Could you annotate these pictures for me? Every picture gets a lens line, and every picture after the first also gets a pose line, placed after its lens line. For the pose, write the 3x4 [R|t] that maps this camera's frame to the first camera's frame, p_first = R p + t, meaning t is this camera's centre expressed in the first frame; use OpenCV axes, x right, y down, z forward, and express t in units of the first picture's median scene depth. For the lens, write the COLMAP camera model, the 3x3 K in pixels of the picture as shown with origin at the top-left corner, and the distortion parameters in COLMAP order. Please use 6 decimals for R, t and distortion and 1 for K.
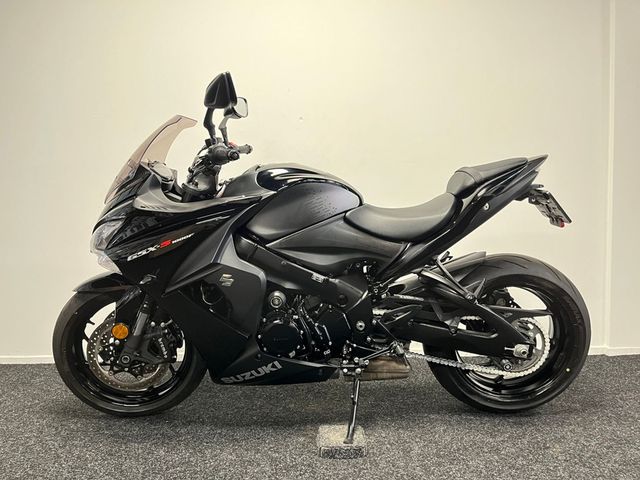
lens RADIAL K [[487.9, 0, 318.8], [0, 487.9, 241.9], [0, 0, 1]] dist [0.054279, -0.049215]
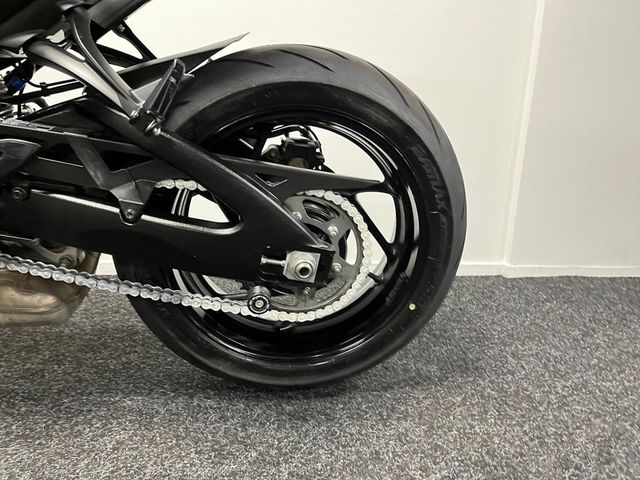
lens RADIAL K [[487.9, 0, 324.6], [0, 487.9, 238.4], [0, 0, 1]] dist [0.054279, -0.049215]
pose [[0.990060, 0.028959, 0.137631, 0.370356], [-0.050710, 0.986253, 0.157270, 0.129361], [-0.131185, -0.162686, 0.977918, 0.585815]]
